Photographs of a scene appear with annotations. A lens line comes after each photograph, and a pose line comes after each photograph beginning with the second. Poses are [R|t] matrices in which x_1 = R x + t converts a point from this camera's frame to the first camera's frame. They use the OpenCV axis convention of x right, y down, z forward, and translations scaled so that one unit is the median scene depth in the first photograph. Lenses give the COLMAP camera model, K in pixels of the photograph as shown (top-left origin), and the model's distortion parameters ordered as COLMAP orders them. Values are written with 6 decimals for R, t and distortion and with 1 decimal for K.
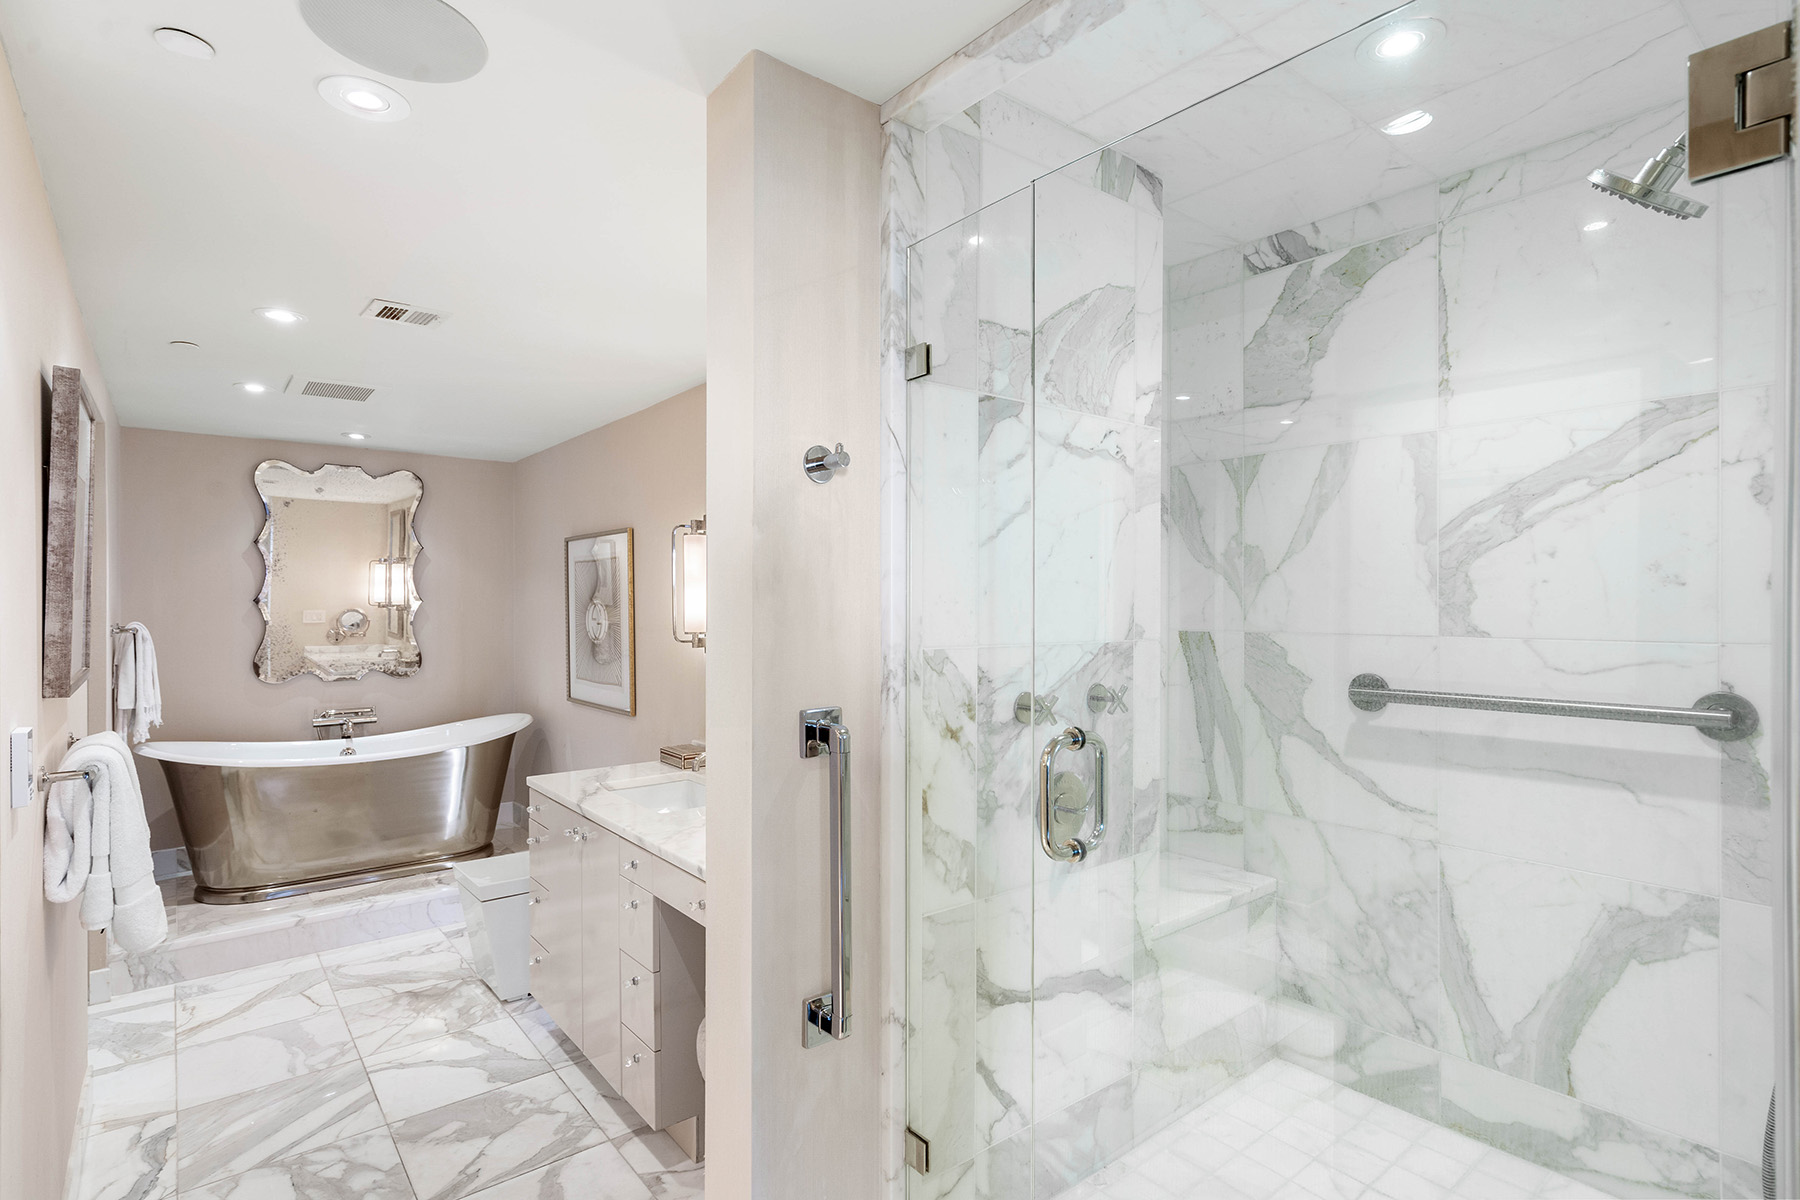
lens RADIAL K [[884.4, 0, 895.9], [0, 884.4, 608.4], [0, 0, 1]] dist [-0.002605, 0.000025]
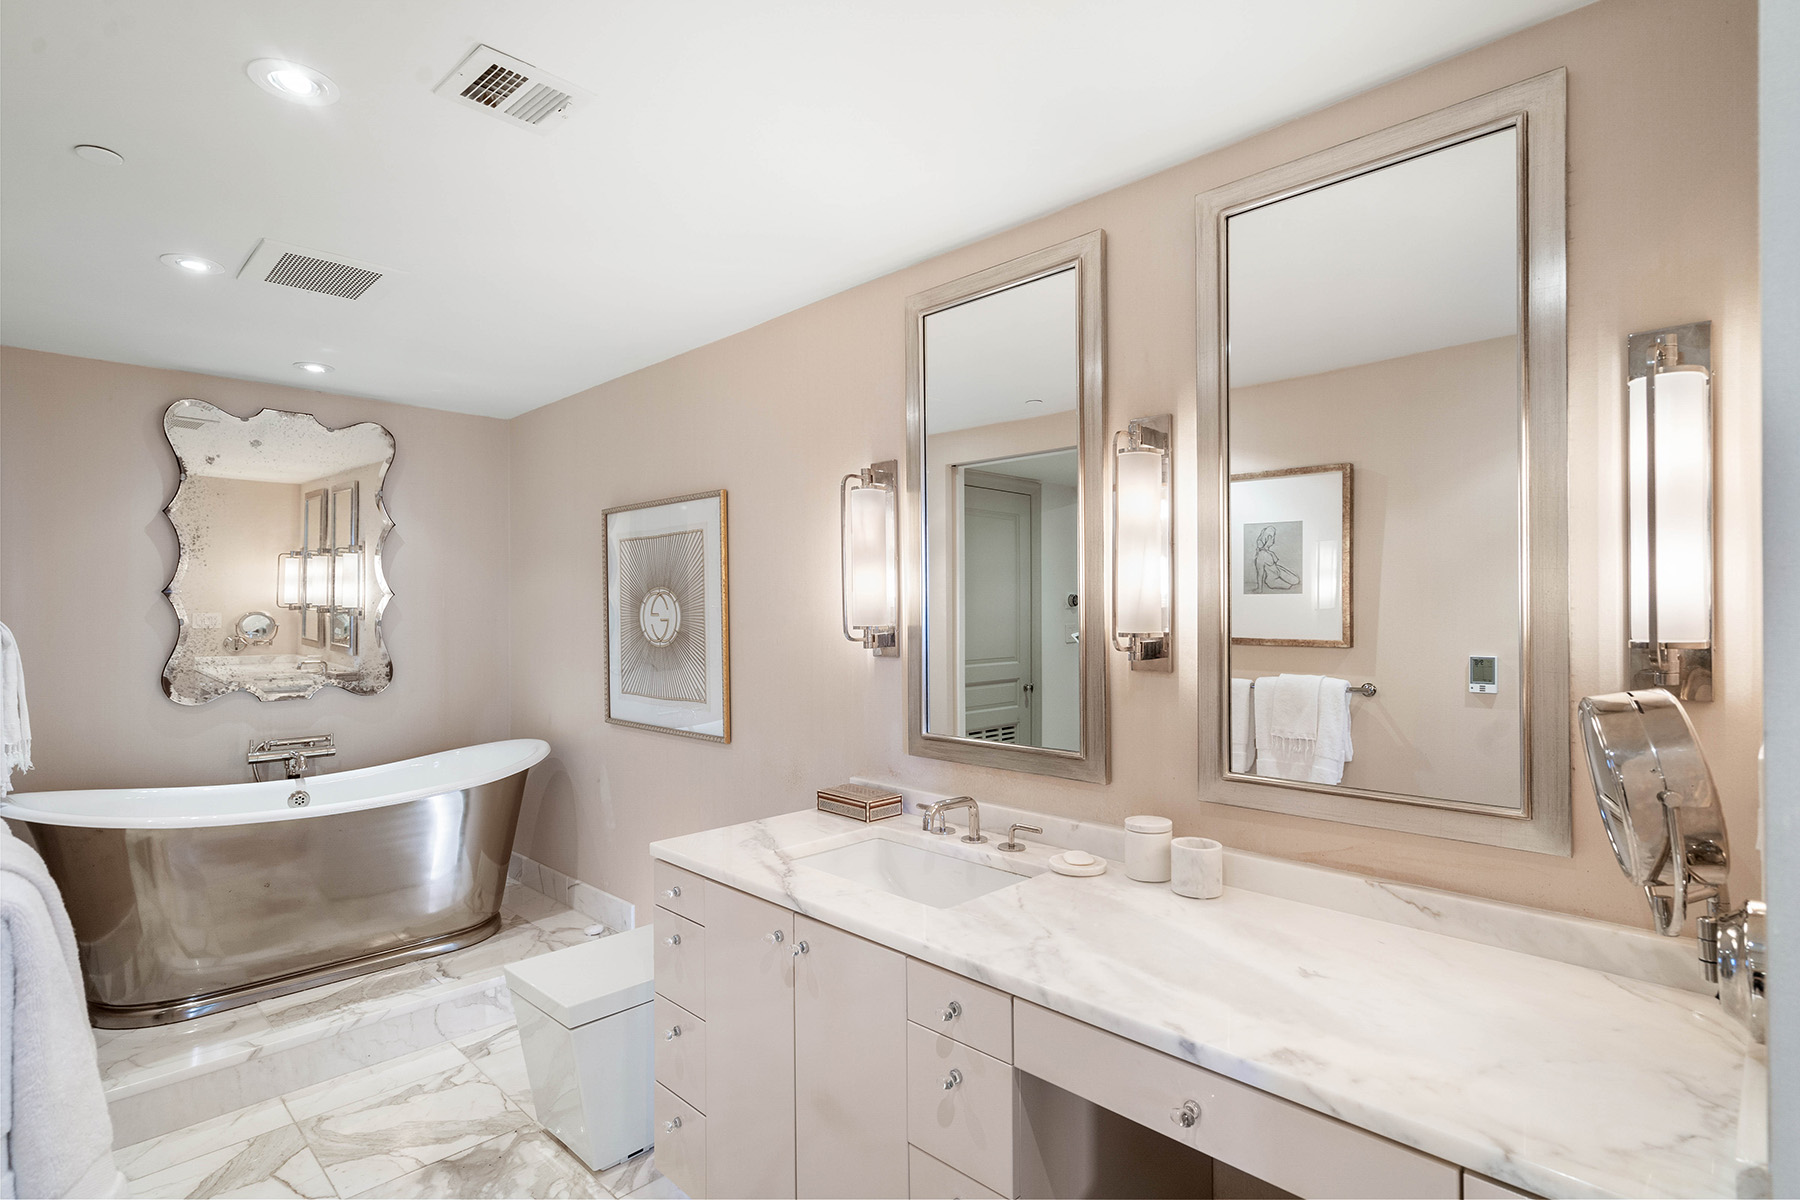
lens RADIAL K [[884.4, 0, 895.9], [0, 884.4, 608.4], [0, 0, 1]] dist [-0.002605, 0.000025]
pose [[0.994161, -0.003670, 0.107843, -0.210204], [0.004578, 0.999956, -0.008176, 0.013859], [-0.107809, 0.008622, 0.994134, 0.217681]]
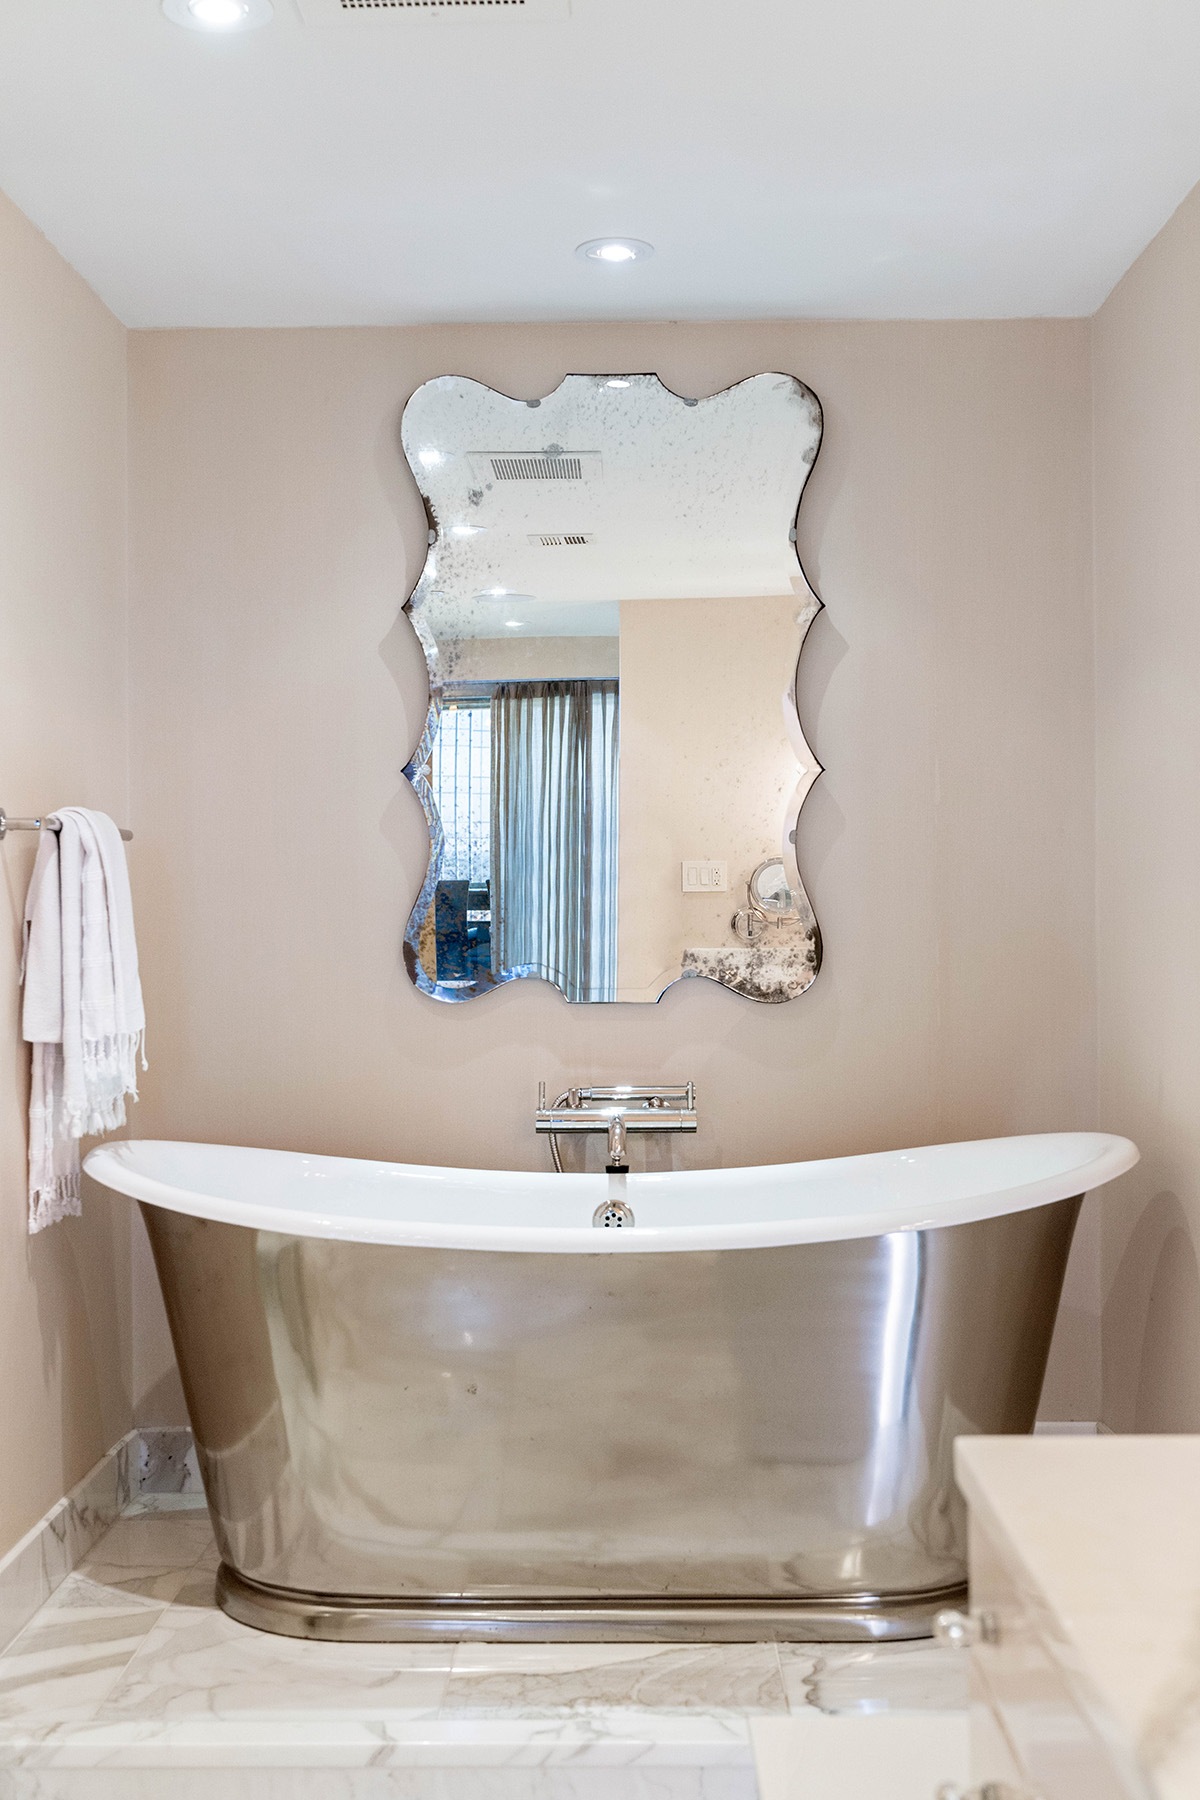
lens RADIAL K [[2076.5, 0, 602.5], [0, 2076.5, 891.4], [0, 0, 1]] dist [0.016577, 0.009853]
pose [[0.768086, -0.009075, -0.640282, -0.122089], [0.002921, 0.999939, -0.010669, 0.050871], [0.640340, 0.006324, 0.768066, 0.406806]]
